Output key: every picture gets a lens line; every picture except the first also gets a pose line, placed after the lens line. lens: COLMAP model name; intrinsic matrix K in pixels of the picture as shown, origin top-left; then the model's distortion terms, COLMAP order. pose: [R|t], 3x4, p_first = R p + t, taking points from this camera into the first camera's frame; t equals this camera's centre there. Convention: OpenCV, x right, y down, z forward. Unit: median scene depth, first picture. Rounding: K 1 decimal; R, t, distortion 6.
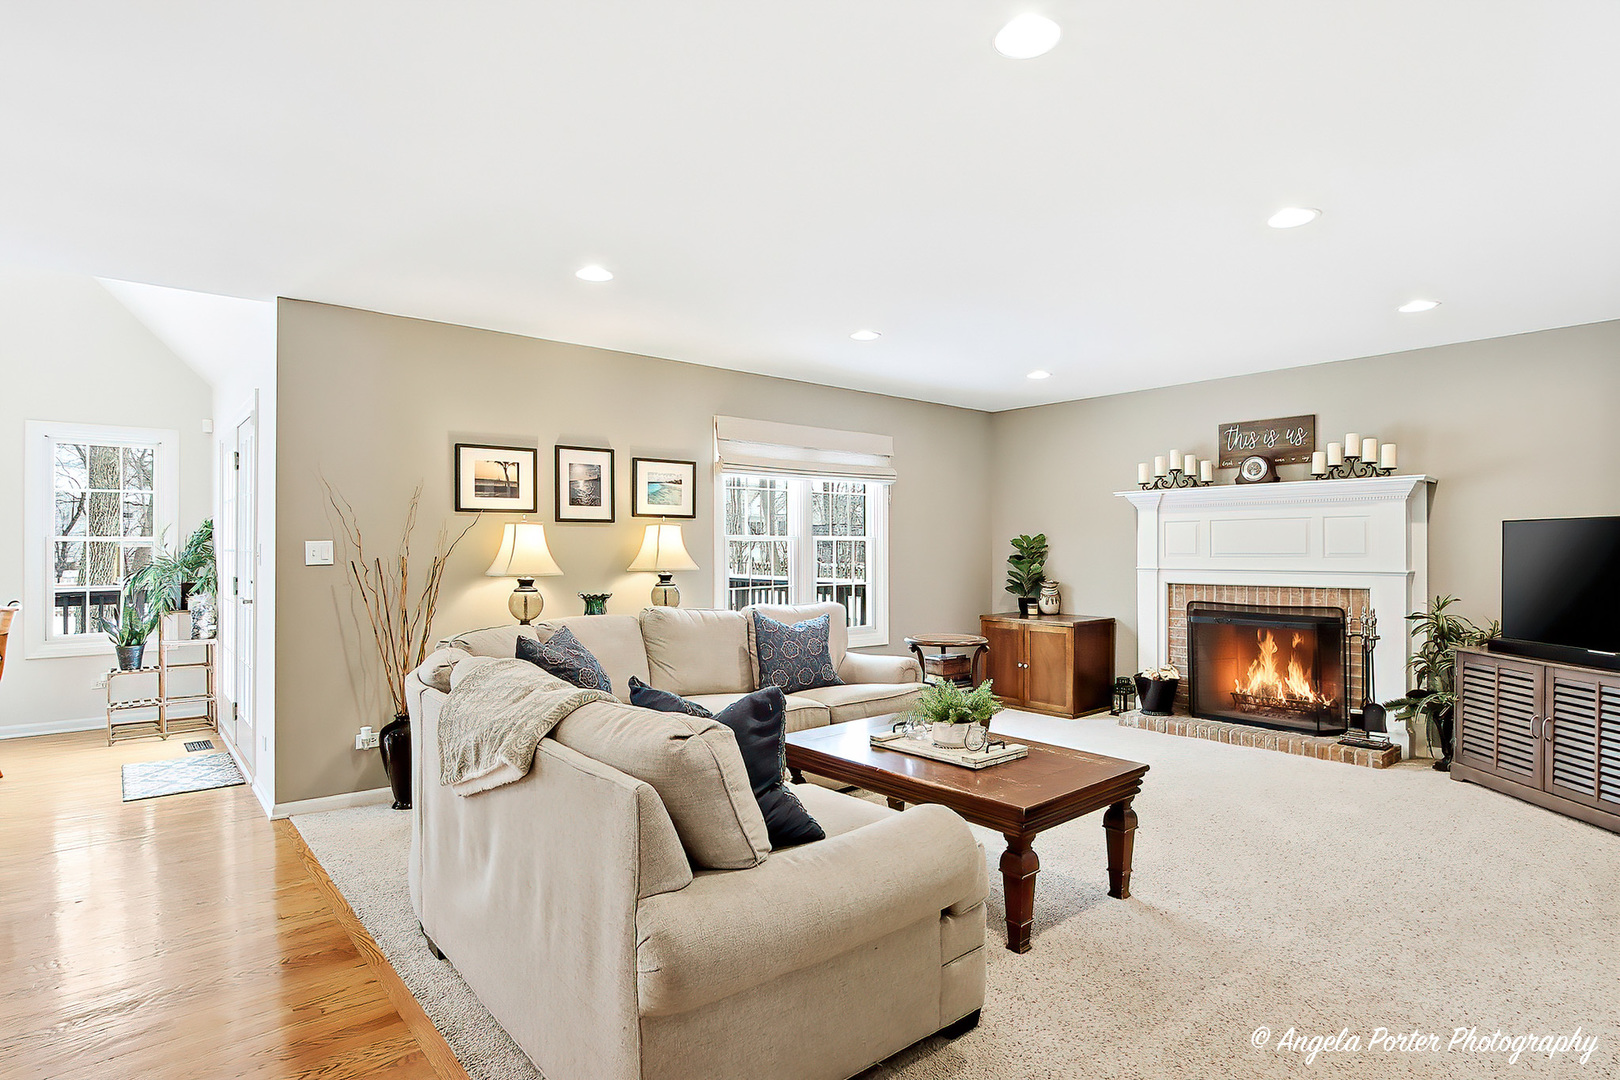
lens RADIAL K [[829.7, 0, 810.0], [0, 829.7, 540.0], [0, 0, 1]] dist [-0.016138, 0.001018]
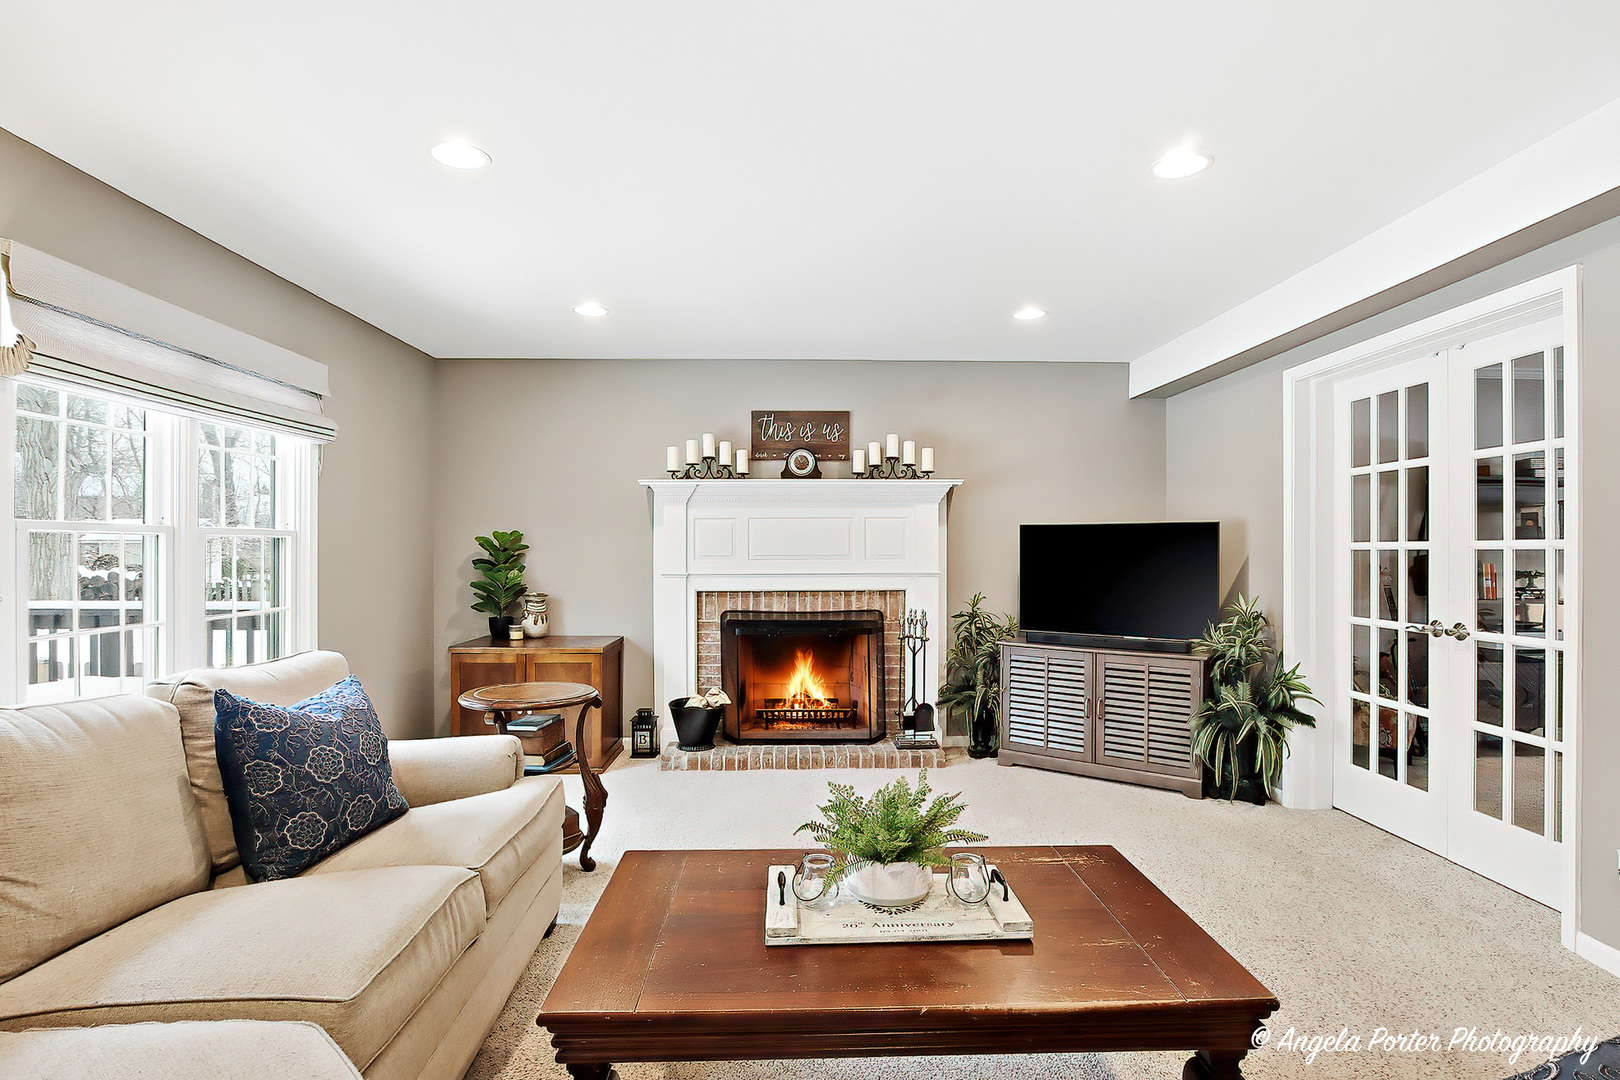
lens RADIAL K [[841.5, 0, 814.8], [0, 841.5, 549.7], [0, 0, 1]] dist [-0.020381, 0.000544]
pose [[0.629790, 0.002861, 0.776760, -0.170313], [-0.007703, 0.999967, 0.002562, 0.007295], [-0.776727, -0.007597, 0.629792, 0.389872]]
